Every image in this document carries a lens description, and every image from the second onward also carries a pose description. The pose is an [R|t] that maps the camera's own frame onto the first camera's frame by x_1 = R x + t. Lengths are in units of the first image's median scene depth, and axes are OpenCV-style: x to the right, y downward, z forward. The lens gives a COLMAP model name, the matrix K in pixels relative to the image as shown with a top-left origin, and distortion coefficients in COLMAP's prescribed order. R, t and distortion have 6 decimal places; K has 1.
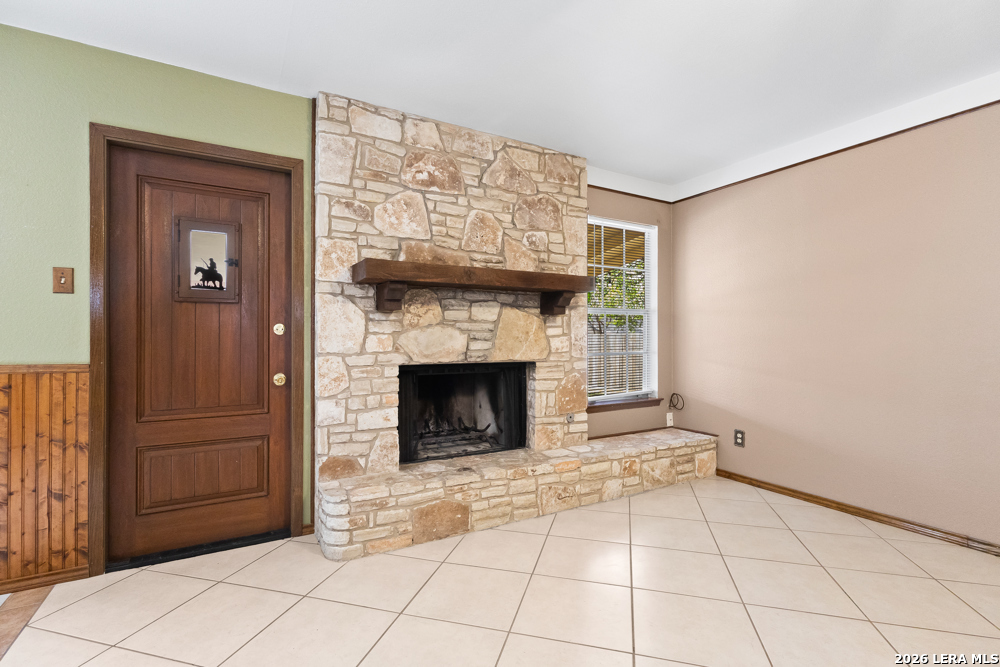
lens RADIAL K [[460.5, 0, 498.9], [0, 460.5, 335.8], [0, 0, 1]] dist [0.000962, 0.000828]
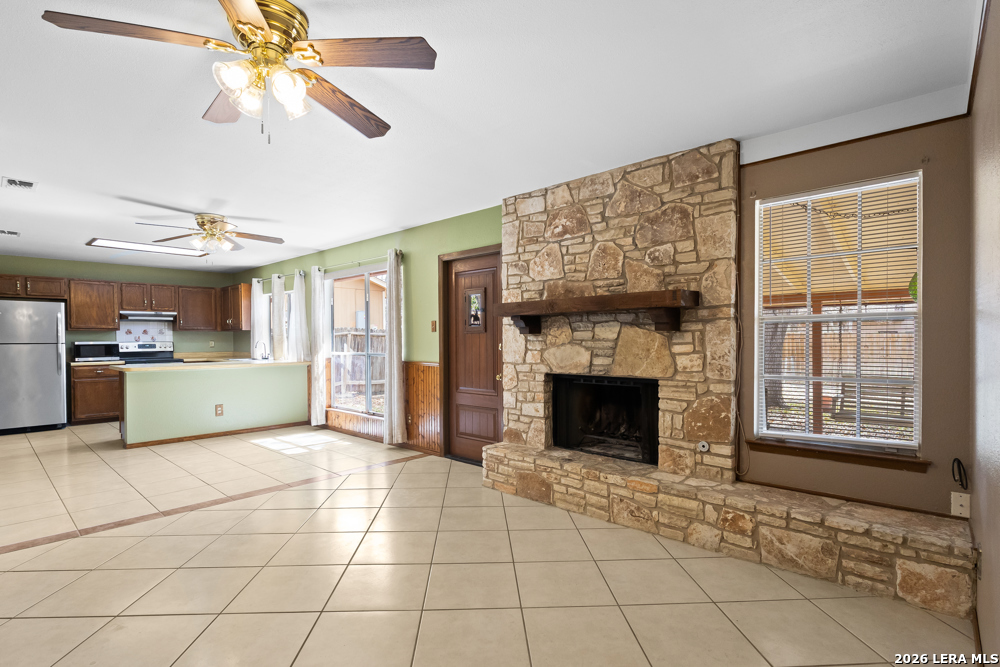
lens RADIAL K [[482.3, 0, 498.6], [0, 482.3, 345.0], [0, 0, 1]] dist [-0.008847, 0.000269]
pose [[0.307265, 0.006289, -0.951603, 1.061876], [0.009295, 0.999911, 0.009609, -0.033605], [0.951579, -0.011797, 0.307179, 0.406663]]
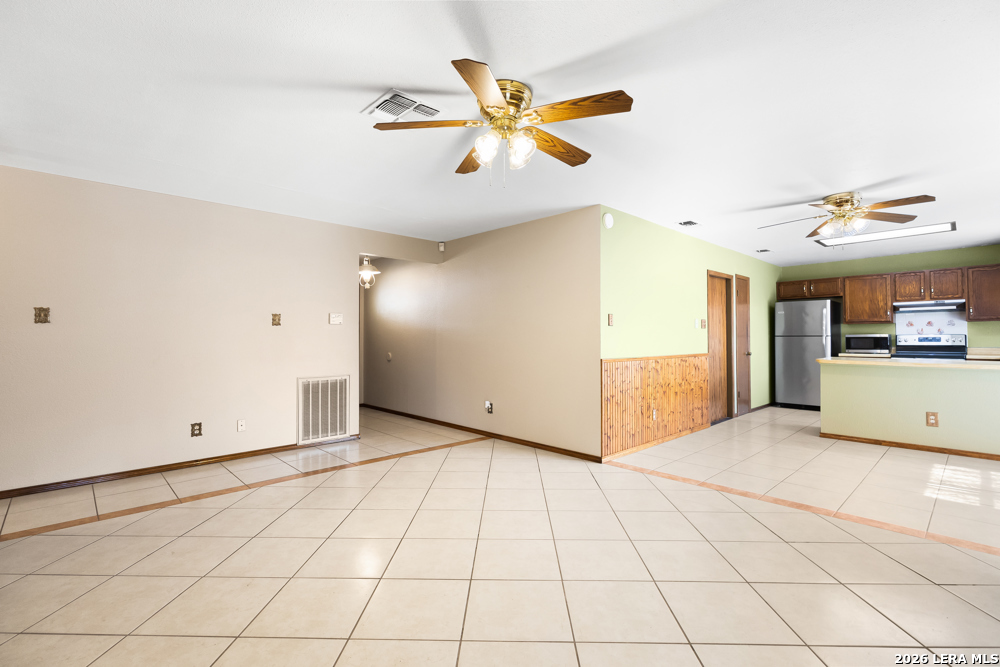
lens RADIAL K [[460.5, 0, 498.9], [0, 460.5, 335.8], [0, 0, 1]] dist [0.000962, 0.000828]
pose [[-0.970562, 0.000487, -0.240849, 0.567234], [0.001798, 0.999985, -0.005221, -0.029472], [0.240843, -0.005500, -0.970548, 1.110879]]
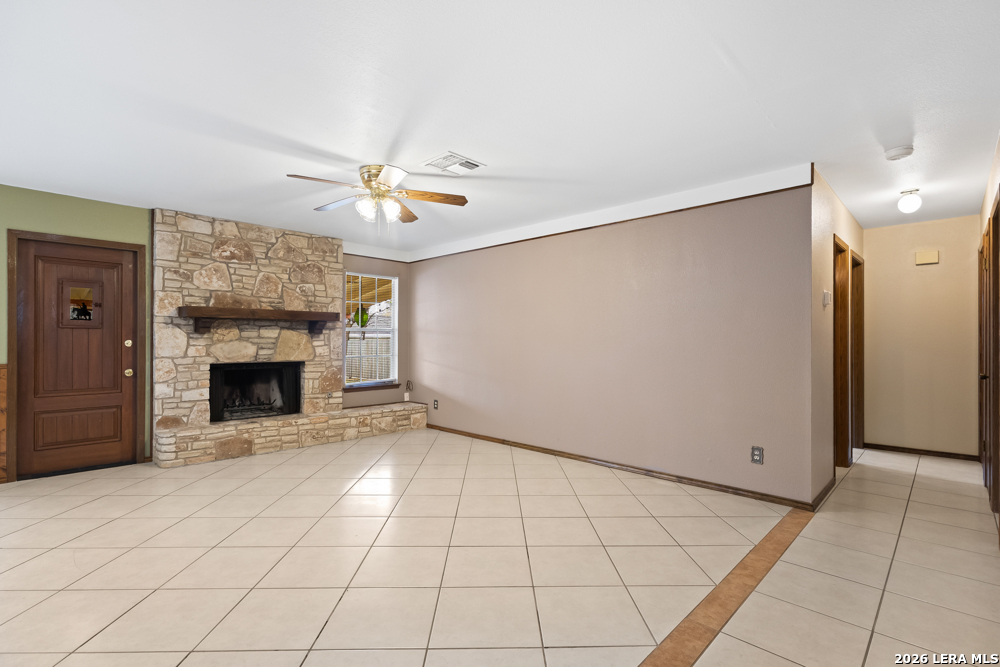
lens RADIAL K [[463.5, 0, 498.0], [0, 463.5, 340.6], [0, 0, 1]] dist [0.003848, 0.001065]
pose [[0.961863, 0.003377, 0.273509, 0.329647], [-0.004557, 0.999983, 0.003681, -0.032818], [-0.273492, -0.004787, 0.961862, -0.925621]]
